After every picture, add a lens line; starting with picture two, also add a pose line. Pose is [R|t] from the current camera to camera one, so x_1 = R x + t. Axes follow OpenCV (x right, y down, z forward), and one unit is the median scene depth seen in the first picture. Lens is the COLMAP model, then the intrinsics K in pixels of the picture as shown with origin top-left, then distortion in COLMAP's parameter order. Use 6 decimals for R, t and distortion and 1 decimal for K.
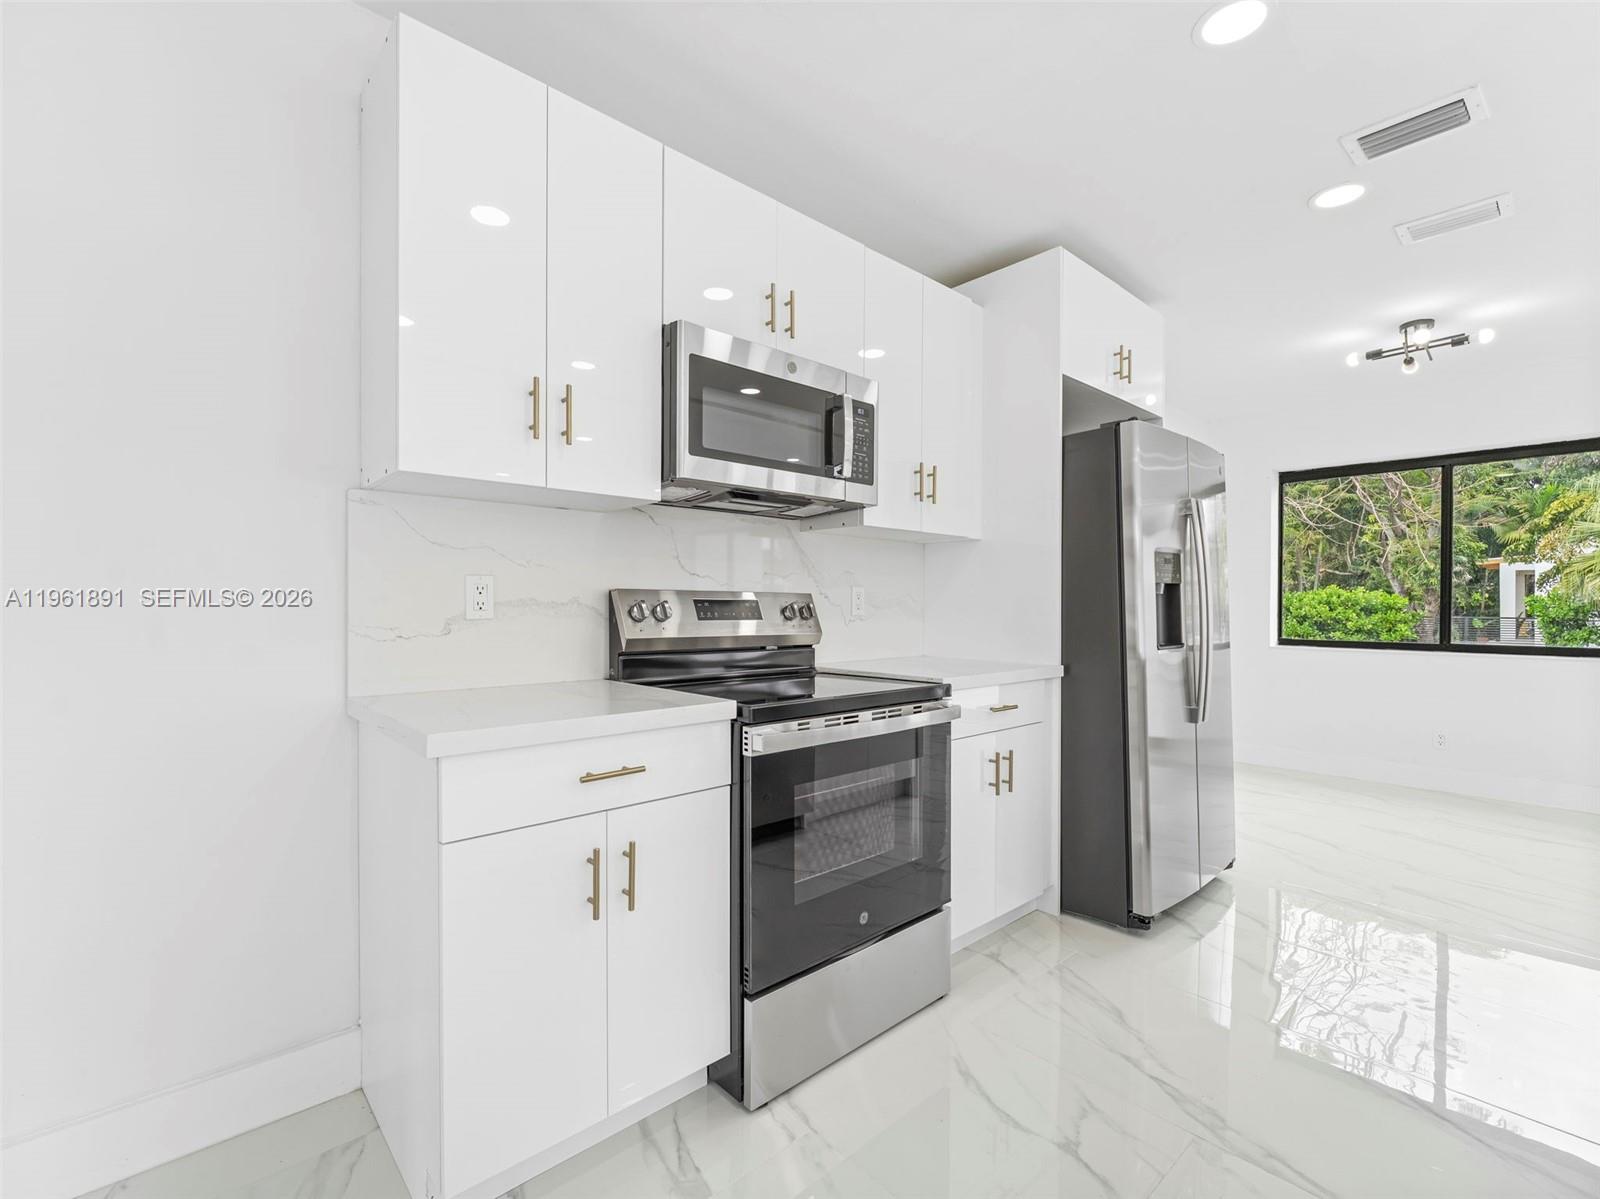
lens RADIAL K [[725.9, 0, 800.0], [0, 725.9, 599.5], [0, 0, 1]] dist [0.001767, 0.000225]
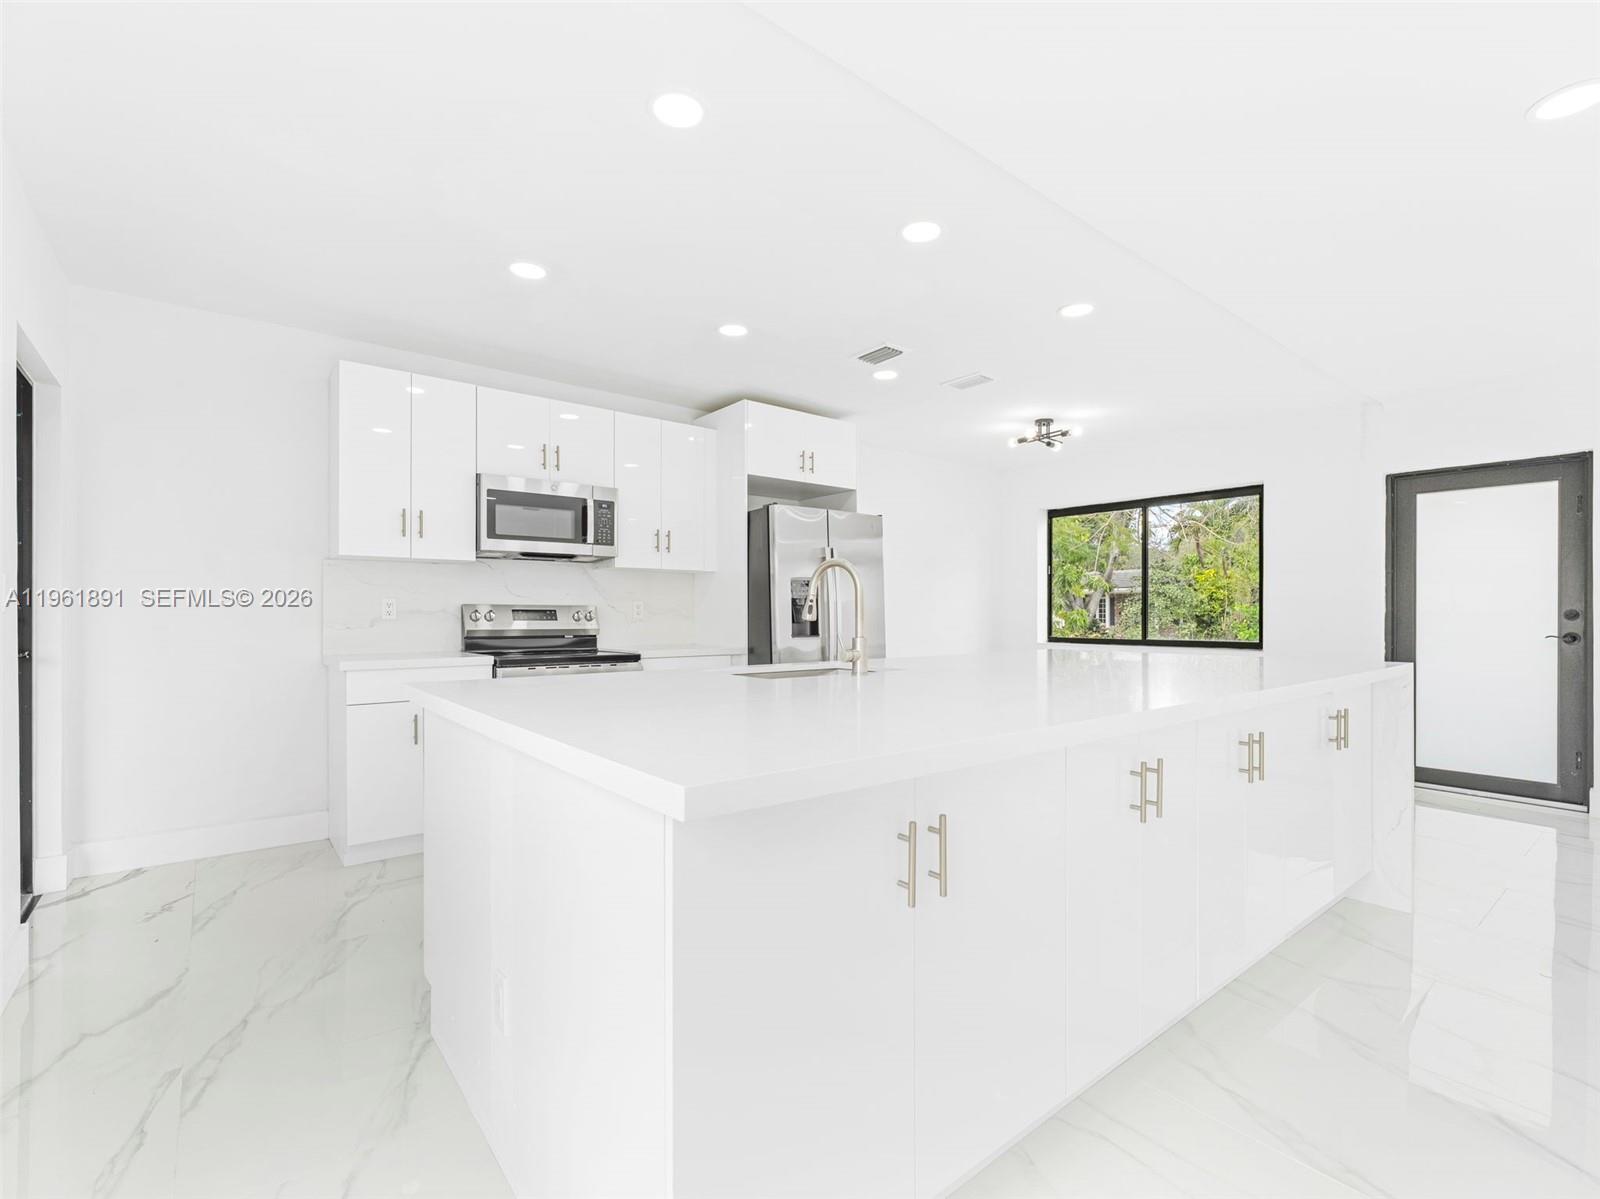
lens RADIAL K [[738.6, 0, 800.0], [0, 738.6, 599.5], [0, 0, 1]] dist [-0.001334, -0.000878]
pose [[0.998070, -0.006208, -0.061788, 0.711910], [0.005414, 0.999901, -0.013004, 0.003041], [0.061863, 0.012644, 0.998005, -0.846667]]
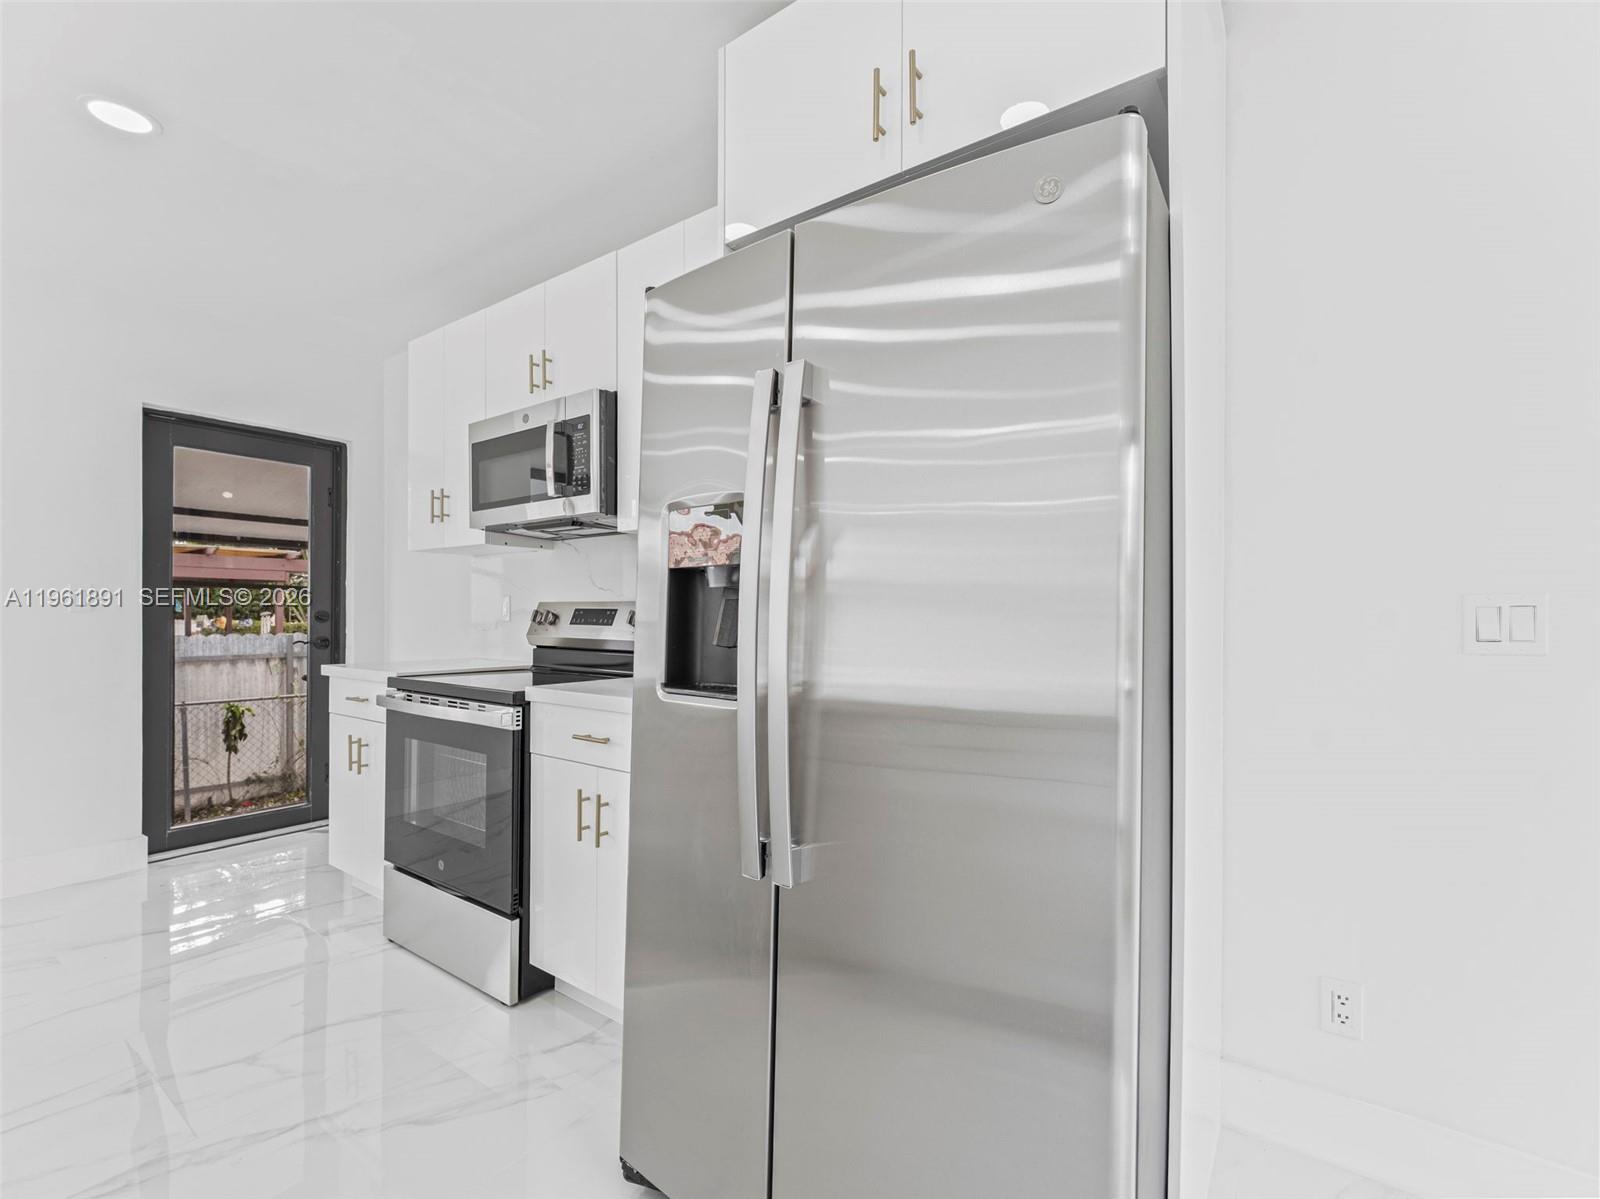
lens RADIAL K [[738.6, 0, 800.0], [0, 738.6, 599.5], [0, 0, 1]] dist [-0.001334, -0.000878]
pose [[0.201725, -0.028566, -0.979026, 1.206494], [0.005267, 0.999592, -0.028081, 0.021536], [0.979428, 0.000508, 0.201793, 1.122250]]
